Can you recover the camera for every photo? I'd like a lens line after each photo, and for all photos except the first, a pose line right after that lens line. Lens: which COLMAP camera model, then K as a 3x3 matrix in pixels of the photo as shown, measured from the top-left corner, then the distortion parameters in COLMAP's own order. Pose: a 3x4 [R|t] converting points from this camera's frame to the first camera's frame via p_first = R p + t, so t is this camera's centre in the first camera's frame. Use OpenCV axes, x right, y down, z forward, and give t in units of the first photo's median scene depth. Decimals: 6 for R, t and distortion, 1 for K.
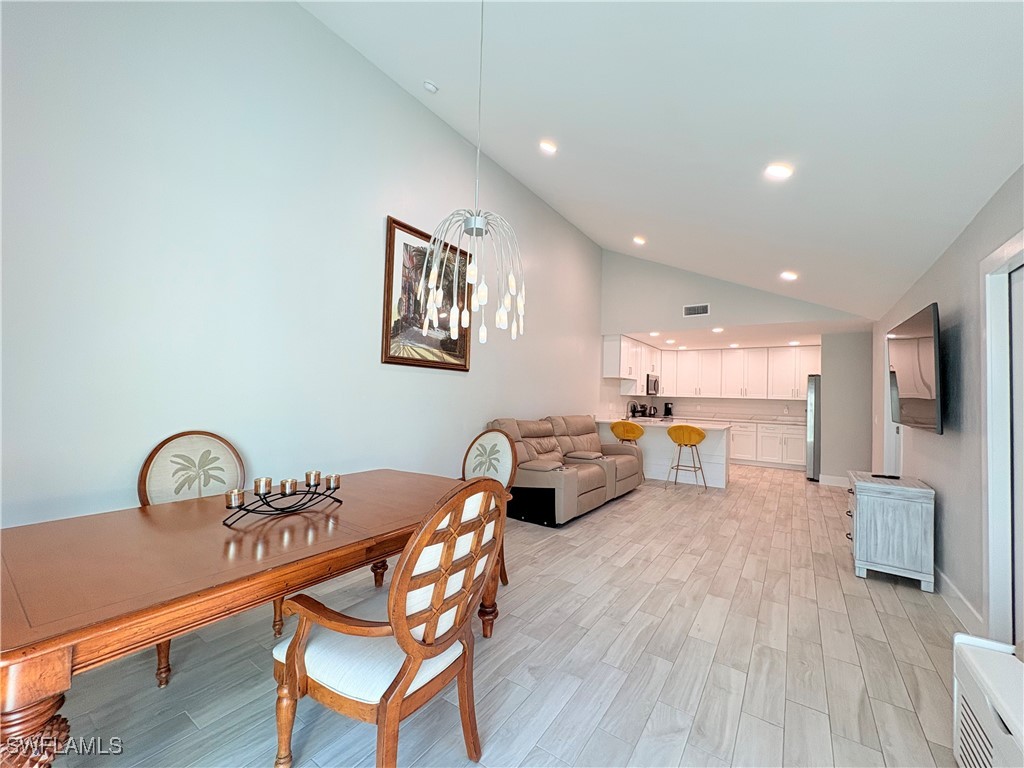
lens RADIAL K [[409.5, 0, 512.8], [0, 409.5, 385.4], [0, 0, 1]] dist [-0.000843, 0.000814]
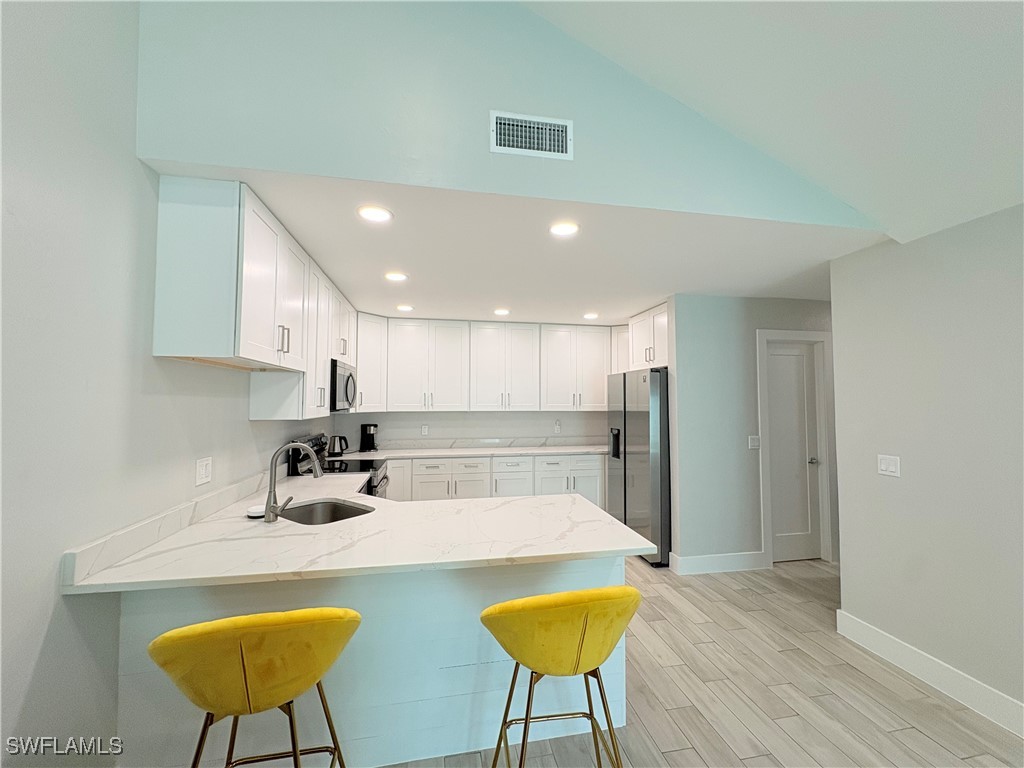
lens RADIAL K [[409.5, 0, 513.8], [0, 409.5, 385.5], [0, 0, 1]] dist [-0.000843, 0.000814]
pose [[0.698278, 0.000621, 0.715827, 0.410803], [0.001683, 0.999995, -0.002509, -0.004879], [-0.715825, 0.002957, 0.698274, 1.450105]]
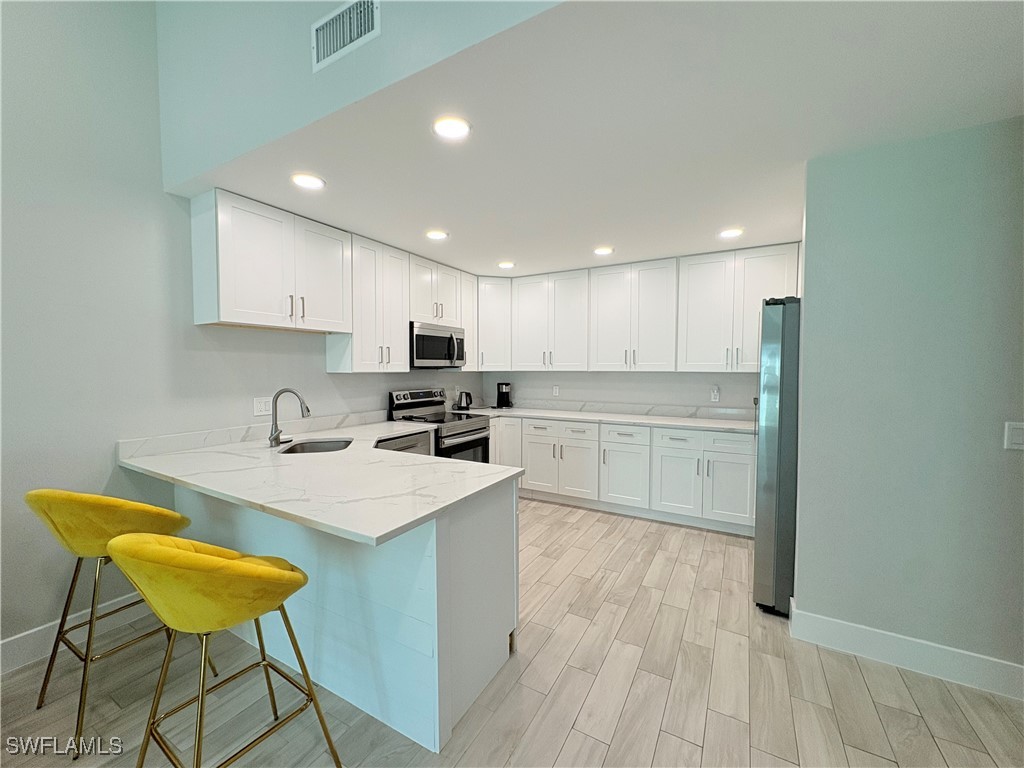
lens RADIAL K [[409.5, 0, 513.7], [0, 409.5, 385.4], [0, 0, 1]] dist [-0.000843, 0.000814]
pose [[0.995738, -0.031900, 0.086530, 0.942834], [0.025999, 0.997314, 0.068476, 0.029470], [-0.088481, -0.065935, 0.993893, 1.318221]]
